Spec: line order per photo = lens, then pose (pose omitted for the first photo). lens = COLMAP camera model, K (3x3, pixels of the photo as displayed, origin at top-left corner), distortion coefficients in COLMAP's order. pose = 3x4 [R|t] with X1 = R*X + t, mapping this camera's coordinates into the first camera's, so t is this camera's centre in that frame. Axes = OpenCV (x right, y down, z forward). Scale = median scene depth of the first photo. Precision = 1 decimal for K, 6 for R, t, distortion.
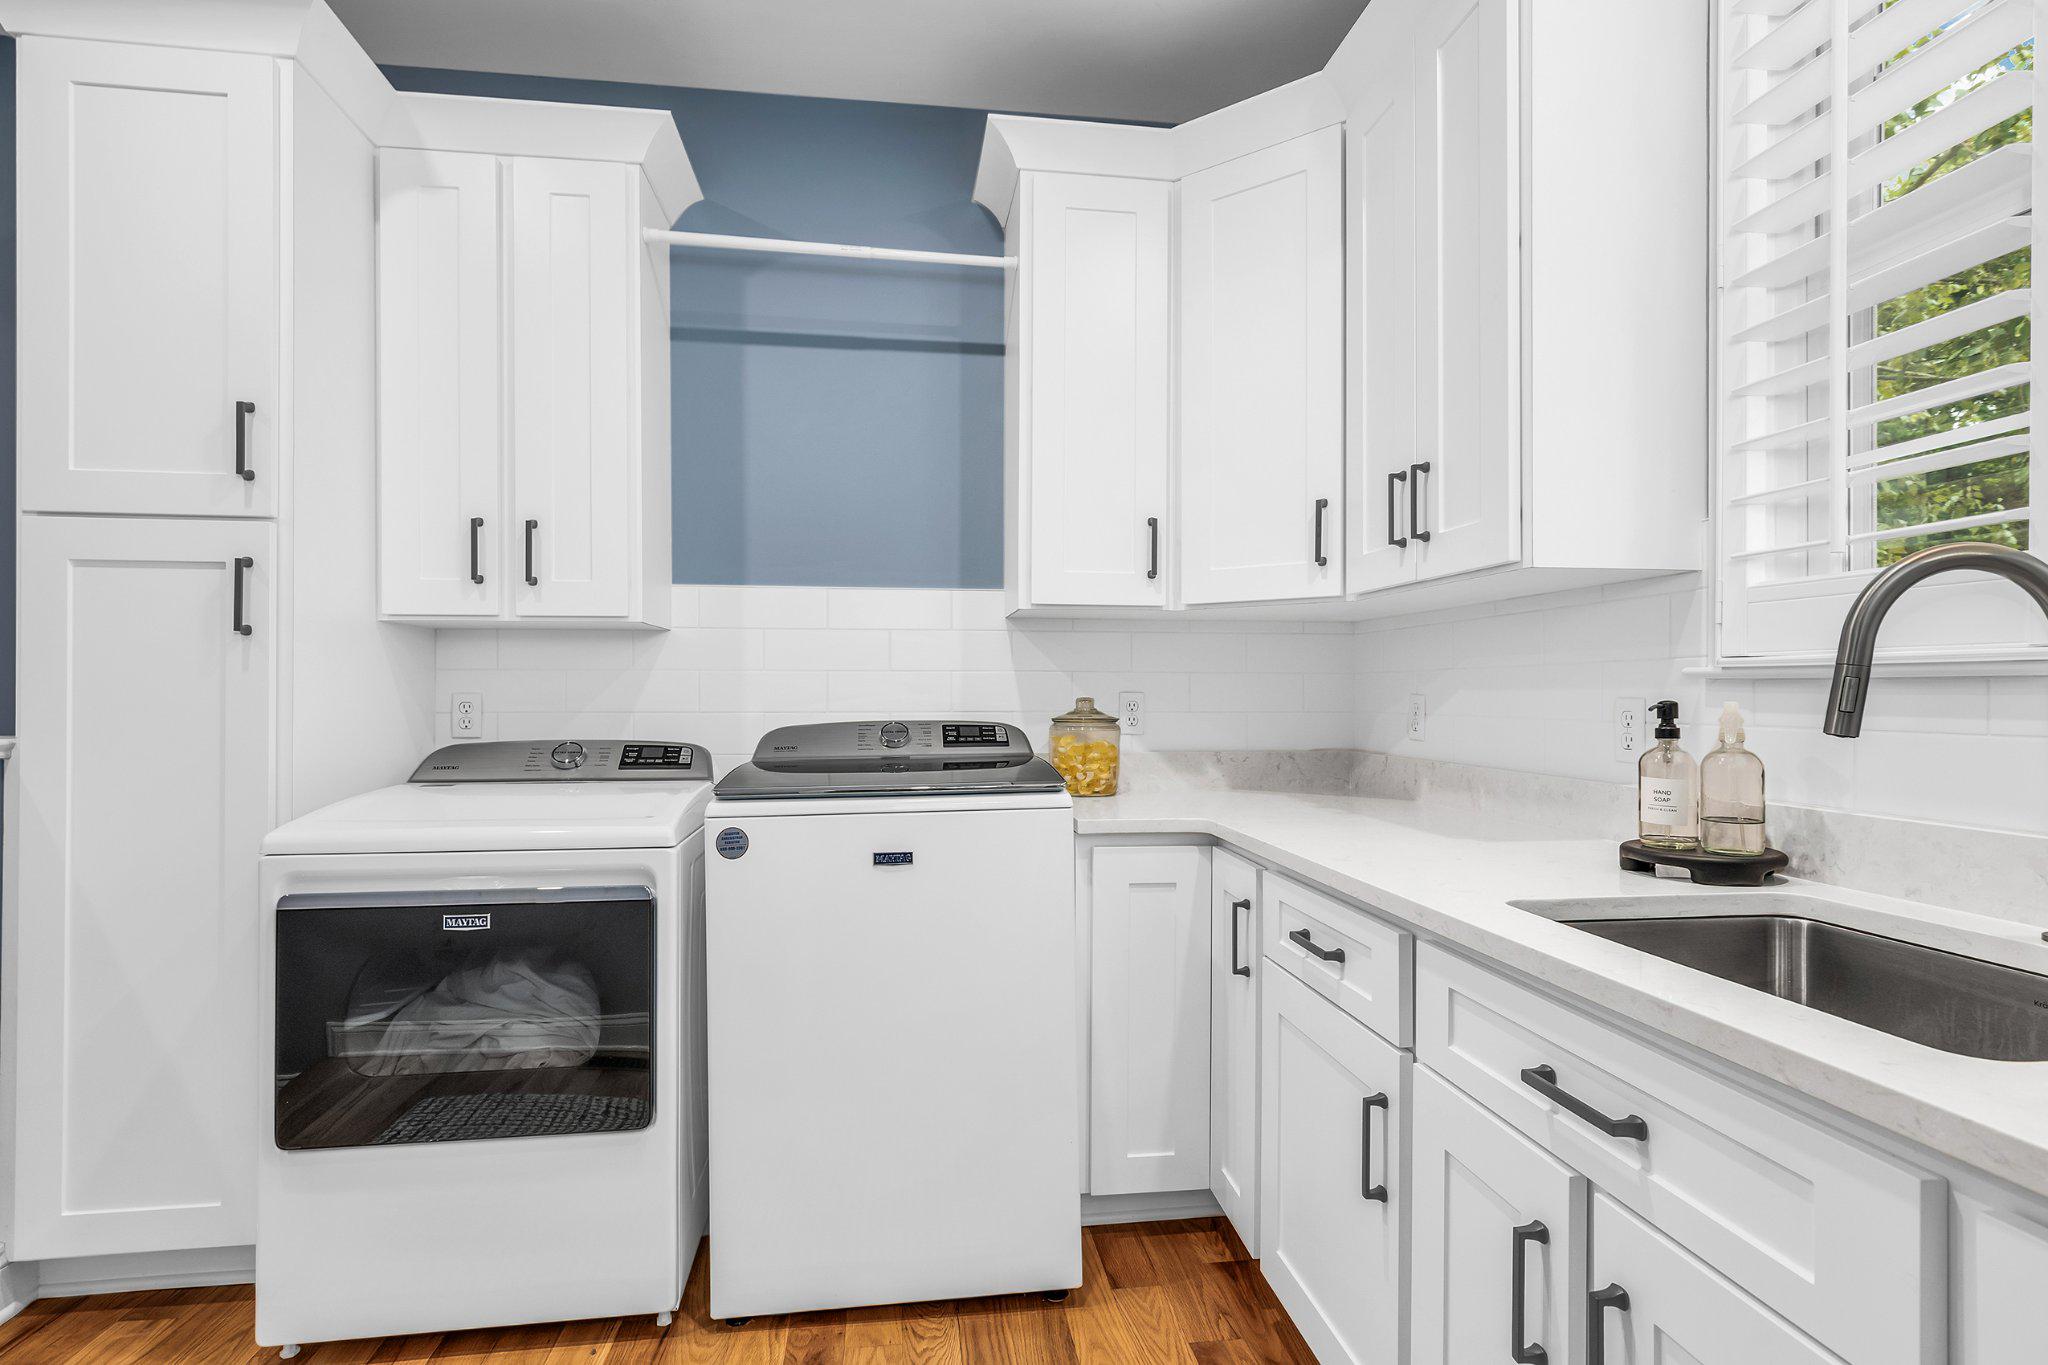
lens RADIAL K [[1001.9, 0, 1026.2], [0, 1001.9, 687.7], [0, 0, 1]] dist [0.004667, 0.000047]
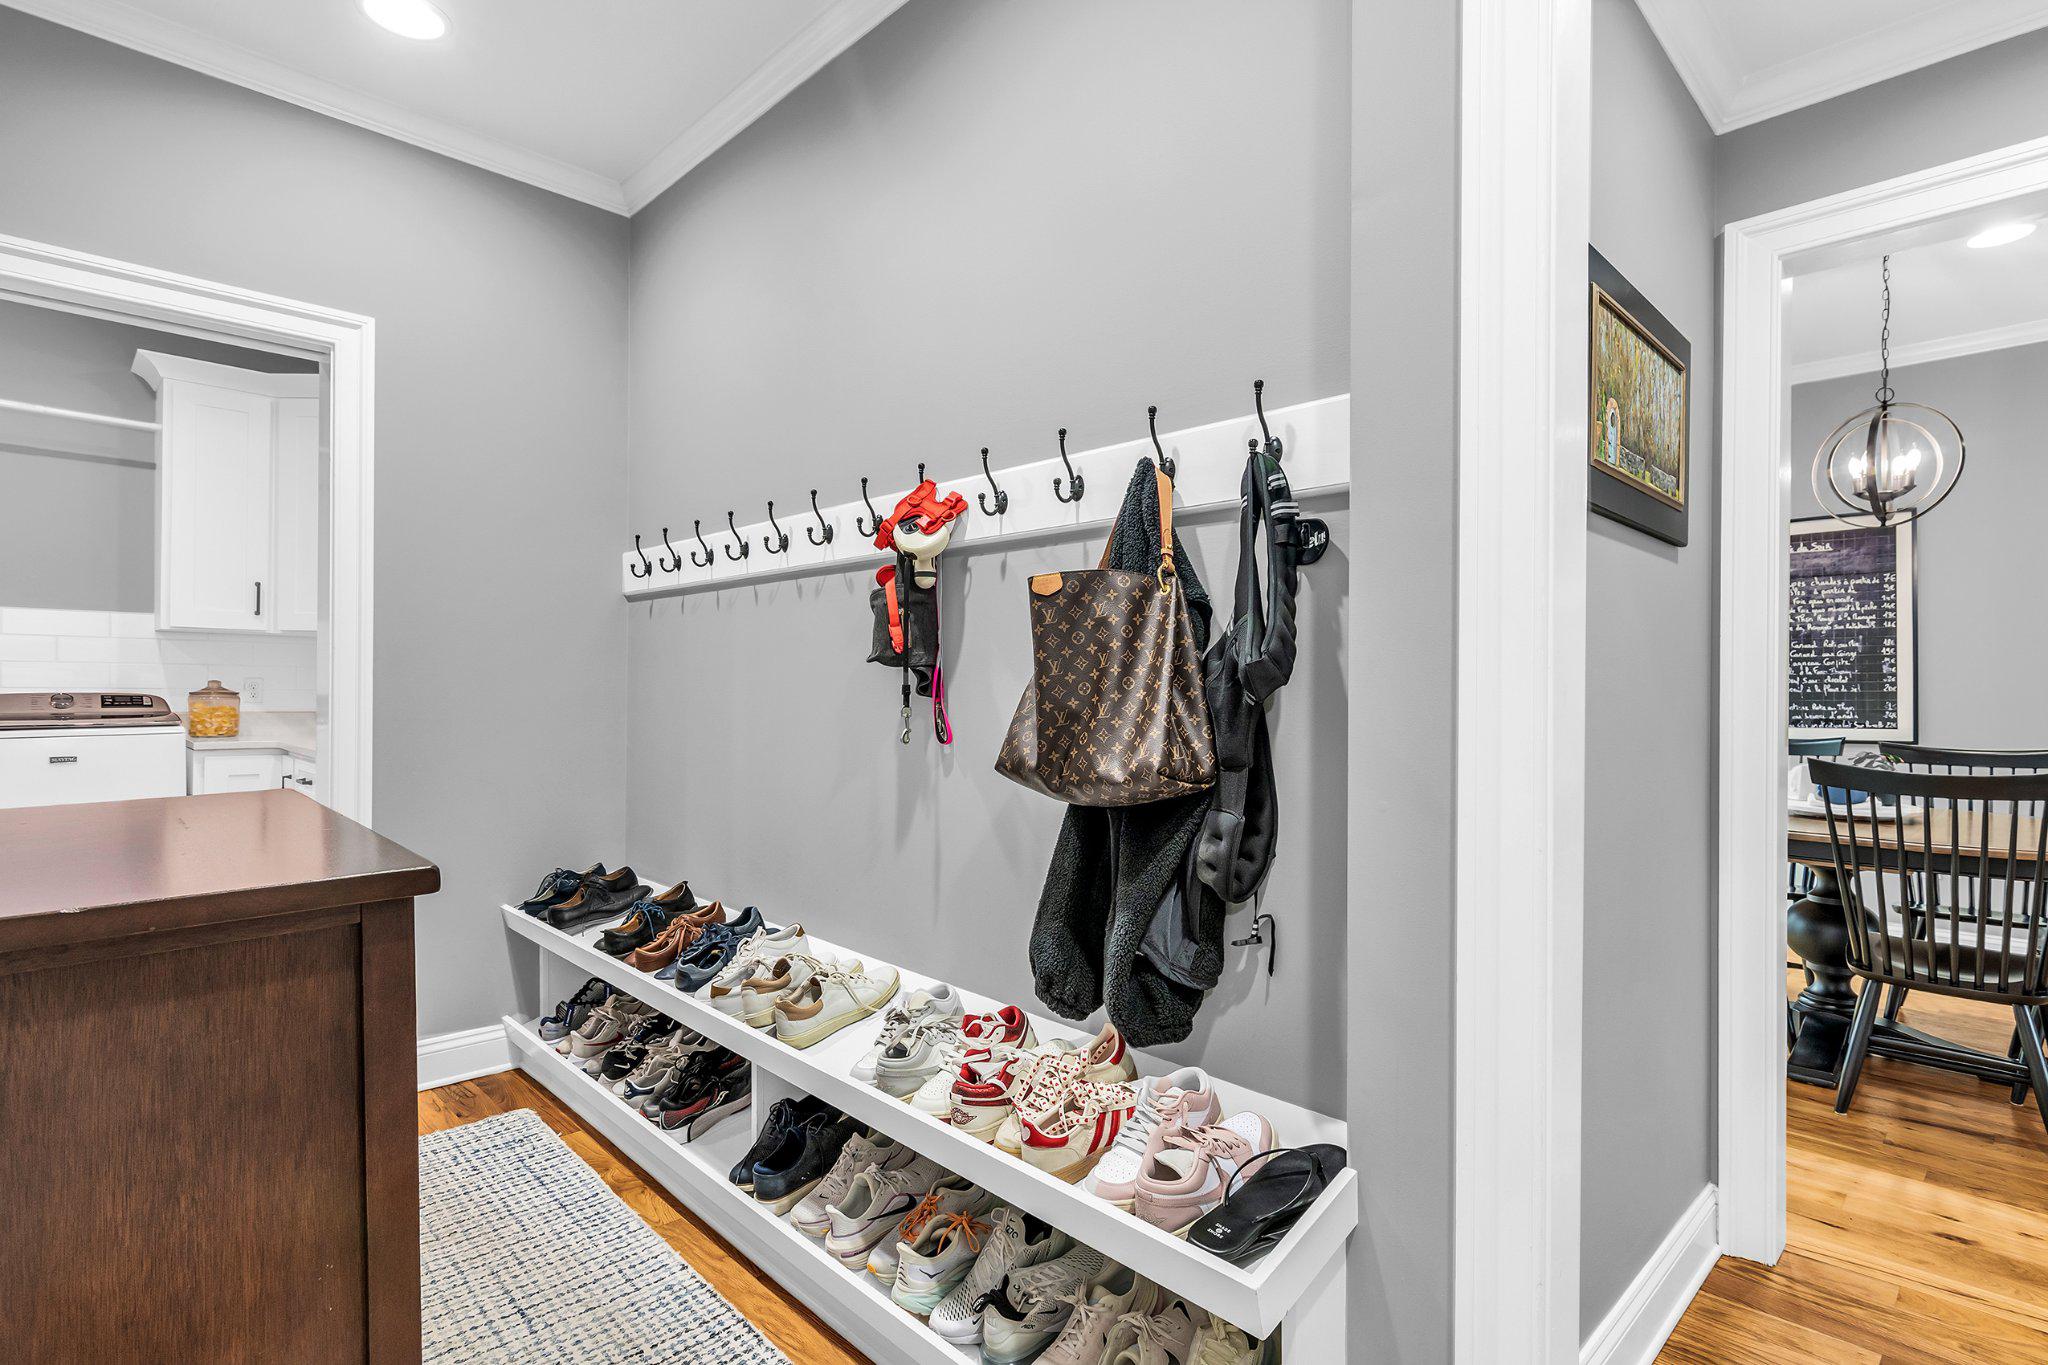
lens RADIAL K [[1001.9, 0, 1024.4], [0, 1001.9, 686.4], [0, 0, 1]] dist [0.004667, 0.000047]
pose [[0.801298, 0.007321, 0.598220, 0.147789], [-0.008019, 0.999967, -0.001496, 0.012234], [-0.598211, -0.003599, 0.801330, -1.279627]]
